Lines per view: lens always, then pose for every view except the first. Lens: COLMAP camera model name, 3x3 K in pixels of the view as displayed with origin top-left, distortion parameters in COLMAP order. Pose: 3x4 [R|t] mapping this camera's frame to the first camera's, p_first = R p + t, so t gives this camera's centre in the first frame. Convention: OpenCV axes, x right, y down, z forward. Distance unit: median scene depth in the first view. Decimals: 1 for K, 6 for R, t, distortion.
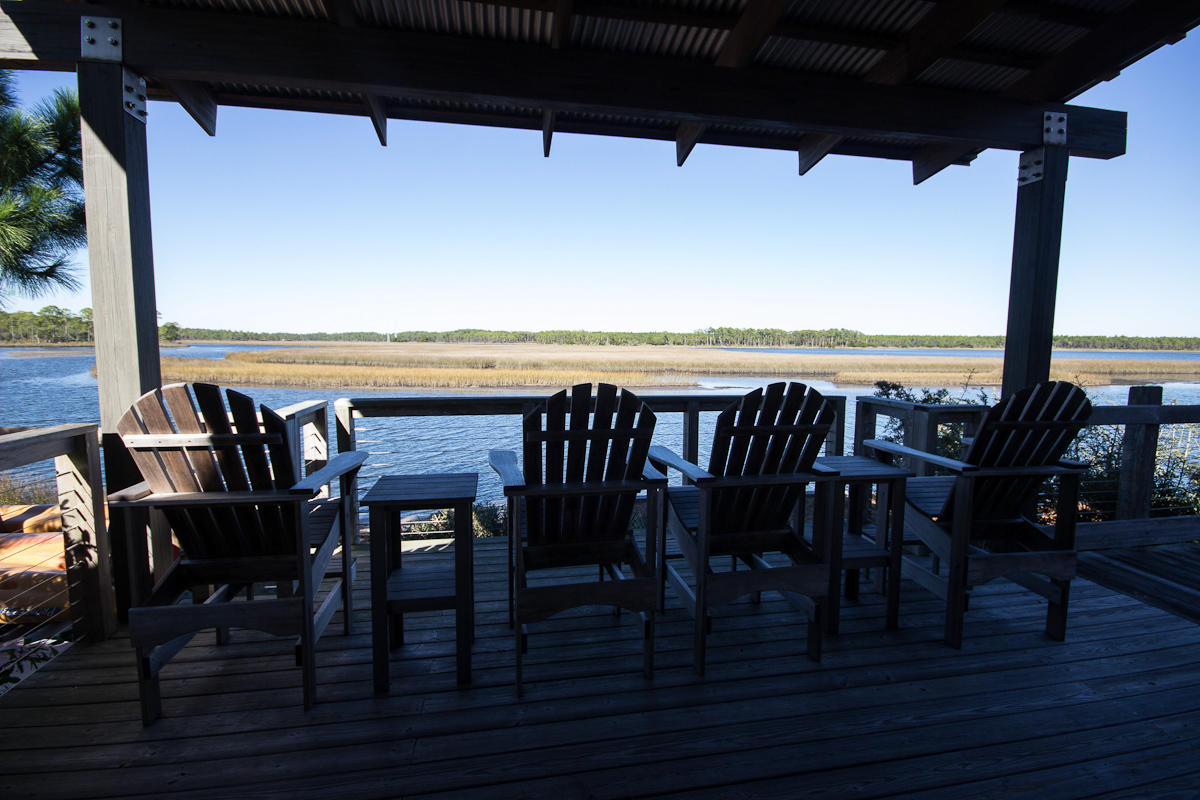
lens RADIAL K [[559.9, 0, 604.3], [0, 559.9, 397.5], [0, 0, 1]] dist [0.013097, -0.013371]
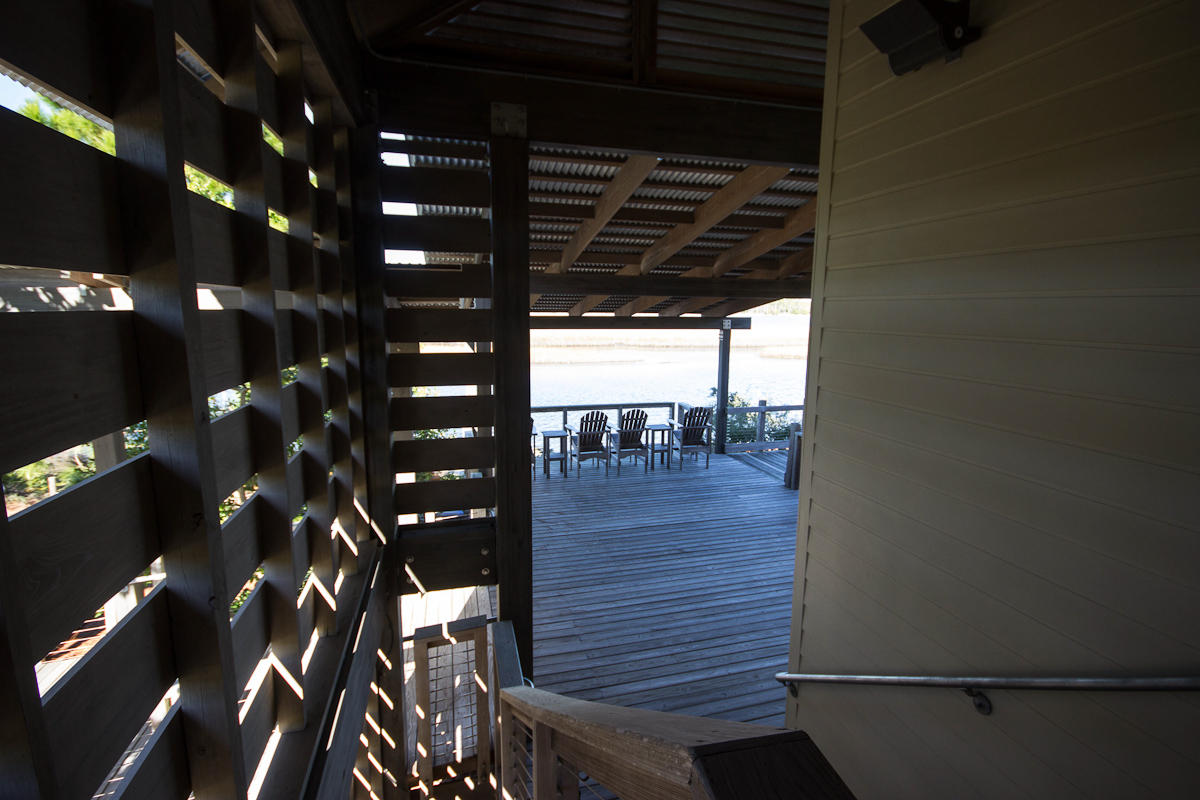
lens RADIAL K [[559.9, 0, 598.8], [0, 559.9, 401.5], [0, 0, 1]] dist [0.013097, -0.013371]
pose [[0.996867, -0.012463, 0.078109, -0.200446], [0.007214, 0.997718, 0.067129, -0.236392], [-0.078768, -0.066355, 0.994682, -2.105525]]
